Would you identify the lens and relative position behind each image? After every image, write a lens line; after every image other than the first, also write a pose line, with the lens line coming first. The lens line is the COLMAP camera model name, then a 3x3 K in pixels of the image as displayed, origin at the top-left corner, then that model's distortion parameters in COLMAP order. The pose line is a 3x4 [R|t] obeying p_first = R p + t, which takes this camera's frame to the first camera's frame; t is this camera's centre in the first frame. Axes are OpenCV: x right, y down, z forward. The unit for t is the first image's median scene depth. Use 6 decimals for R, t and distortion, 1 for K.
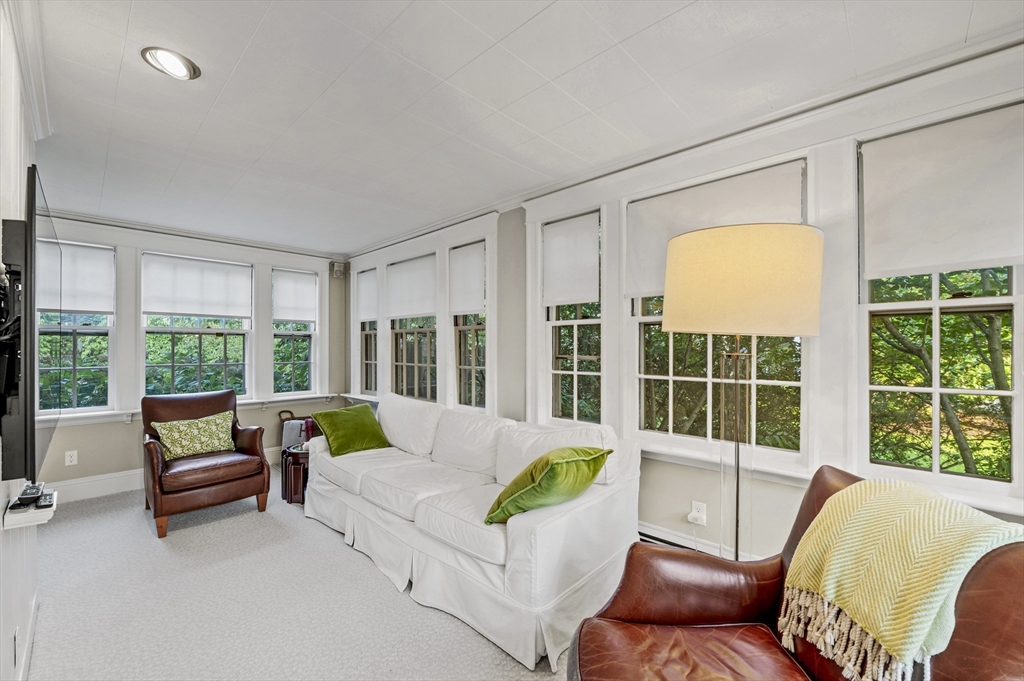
lens RADIAL K [[411.3, 0, 513.3], [0, 411.3, 349.4], [0, 0, 1]] dist [0.000004, 0.000010]
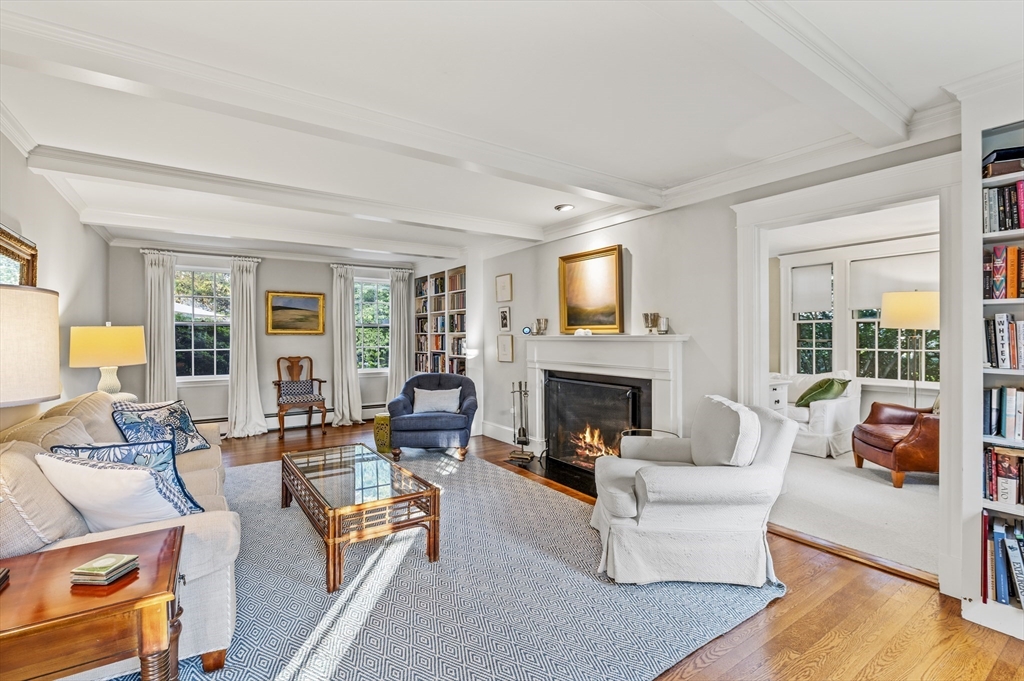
lens RADIAL K [[470.7, 0, 510.8], [0, 470.7, 339.2], [0, 0, 1]] dist [-0.003472, -0.000343]
pose [[0.978172, -0.003089, -0.207773, -0.866613], [0.003049, 0.999995, -0.000512, 0.012445], [0.207774, -0.000133, 0.978177, -1.575332]]
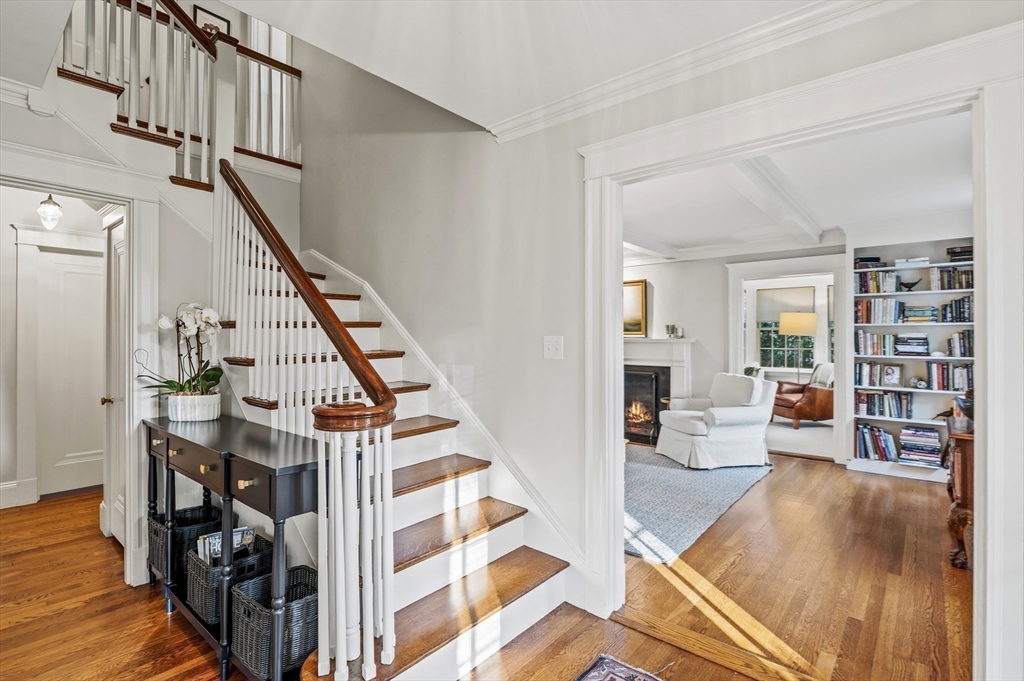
lens RADIAL K [[490.9, 0, 512.0], [0, 490.9, 340.5], [0, 0, 1]] dist [0.002068, 0.000044]
pose [[0.998484, -0.001329, 0.055035, -1.725595], [0.001481, 0.999995, -0.002736, 0.014061], [-0.055032, 0.002813, 0.998481, -2.502929]]
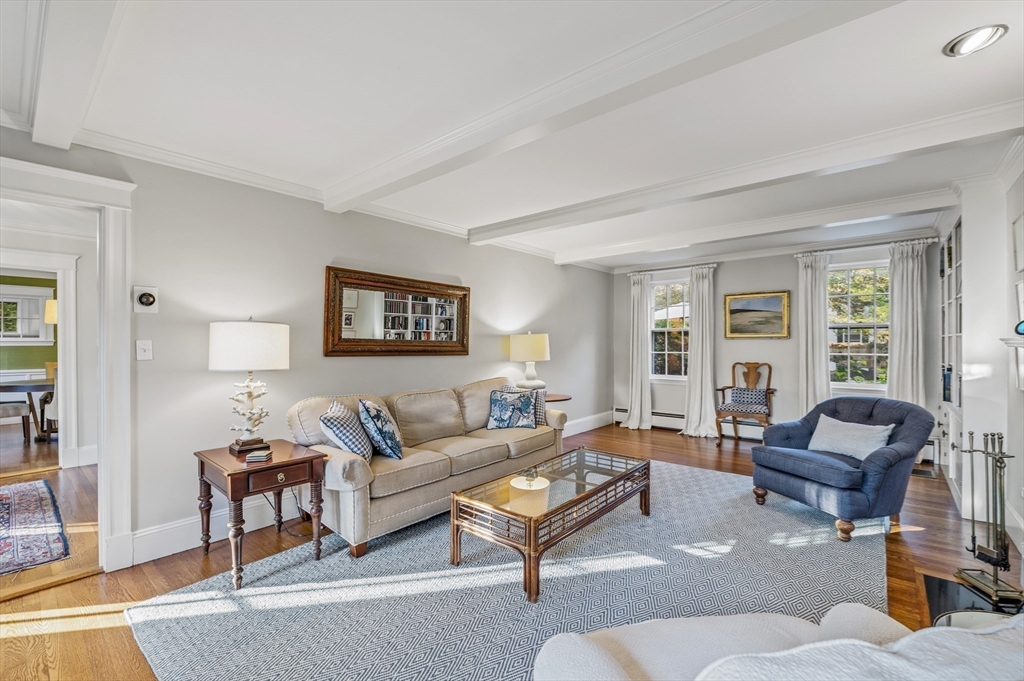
lens RADIAL K [[441.6, 0, 512.0], [0, 441.6, 340.5], [0, 0, 1]] dist [-0.001855, -0.000075]
pose [[0.049359, -0.006127, -0.998762, -0.386779], [-0.002448, 0.999977, -0.006256, 0.008664], [0.998778, 0.002754, 0.049343, -0.633518]]
